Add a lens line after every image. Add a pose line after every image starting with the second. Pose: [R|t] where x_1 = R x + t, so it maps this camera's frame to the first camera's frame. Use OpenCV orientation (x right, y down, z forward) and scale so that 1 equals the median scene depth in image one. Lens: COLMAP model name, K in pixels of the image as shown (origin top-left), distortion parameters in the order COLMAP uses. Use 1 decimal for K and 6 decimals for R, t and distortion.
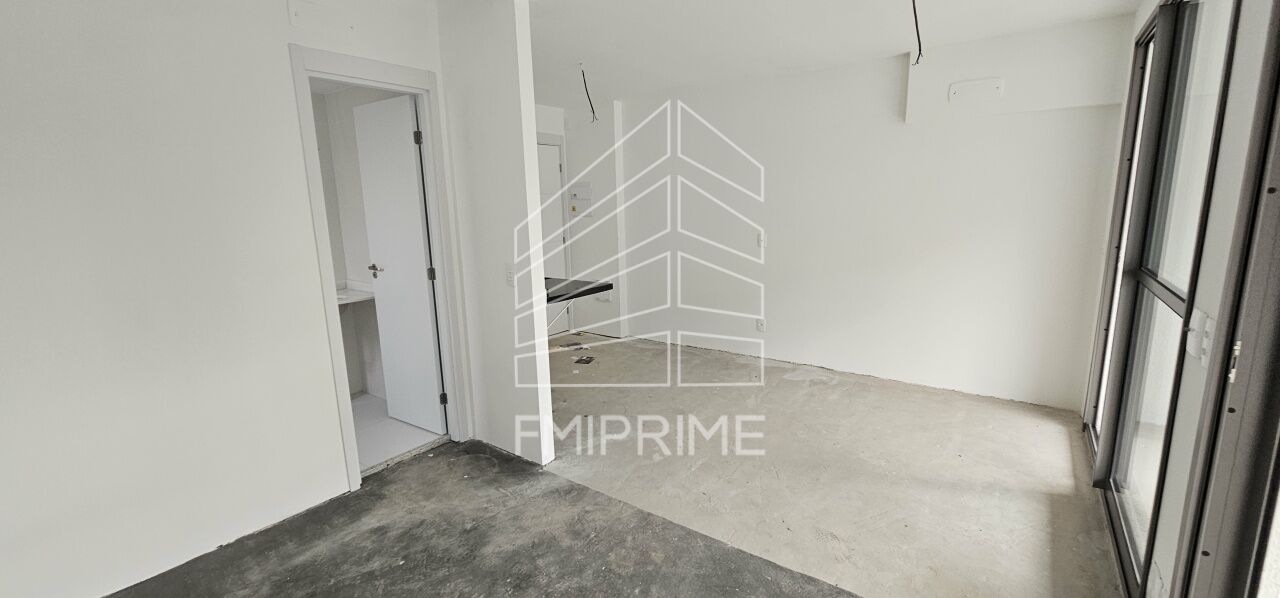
lens RADIAL K [[519.7, 0, 640.7], [0, 519.7, 294.0], [0, 0, 1]] dist [0.000841, 0.000068]
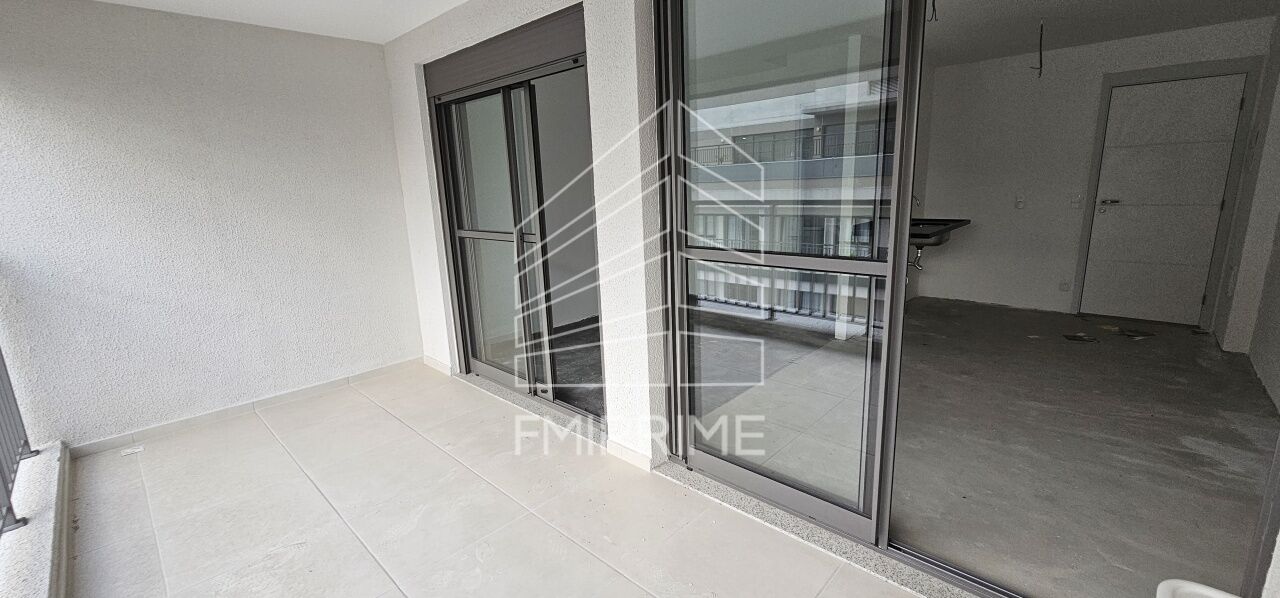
lens RADIAL K [[519.7, 0, 640.7], [0, 519.7, 294.0], [0, 0, 1]] dist [0.000841, 0.000068]
pose [[-0.125084, 0.235501, -0.963791, 1.479530], [-0.132621, 0.958734, 0.251477, -0.123090], [0.983242, 0.159275, -0.088690, 0.596589]]
